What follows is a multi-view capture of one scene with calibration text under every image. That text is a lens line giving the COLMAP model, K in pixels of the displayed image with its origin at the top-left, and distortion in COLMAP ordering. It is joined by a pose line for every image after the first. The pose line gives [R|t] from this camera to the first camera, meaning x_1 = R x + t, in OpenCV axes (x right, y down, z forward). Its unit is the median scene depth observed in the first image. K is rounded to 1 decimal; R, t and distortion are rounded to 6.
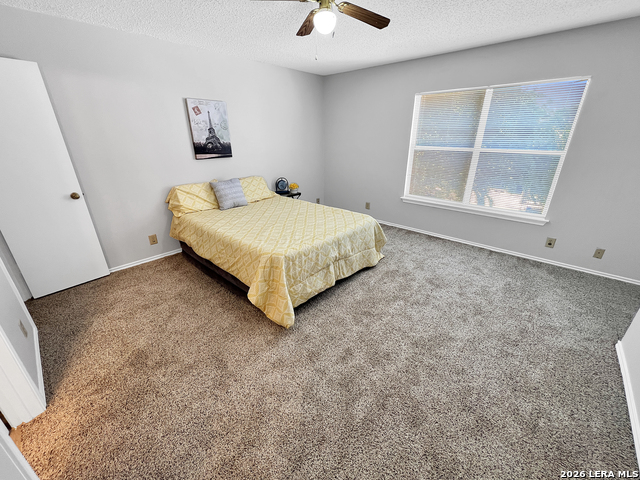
lens RADIAL K [[263.1, 0, 320.0], [0, 263.1, 240.0], [0, 0, 1]] dist [0.001068, -0.000048]
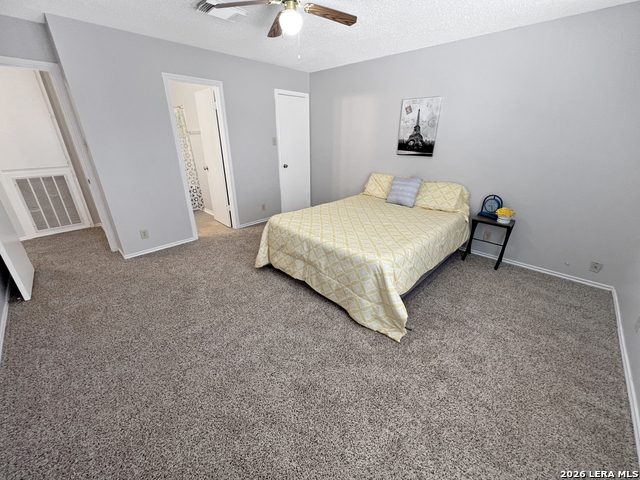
lens RADIAL K [[263.1, 0, 320.0], [0, 263.1, 240.0], [0, 0, 1]] dist [0.001068, -0.000048]
pose [[-0.034668, 0.378089, -0.925120, 0.715623], [-0.377938, 0.851974, 0.362358, -0.278065], [0.925182, 0.362200, 0.113357, 0.702394]]
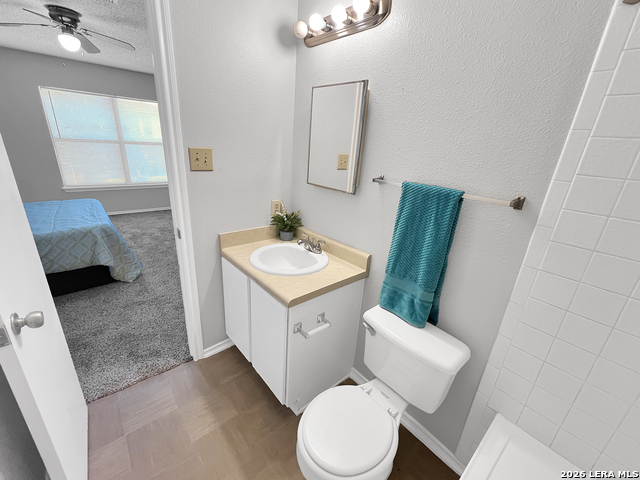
lens RADIAL K [[263.1, 0, 320.0], [0, 263.1, 240.0], [0, 0, 1]] dist [0.001068, -0.000048]
pose [[0.110344, -0.333615, 0.936229, -0.773139], [0.311220, 0.906207, 0.286236, 0.048524], [-0.943910, 0.259789, 0.203823, -0.118498]]
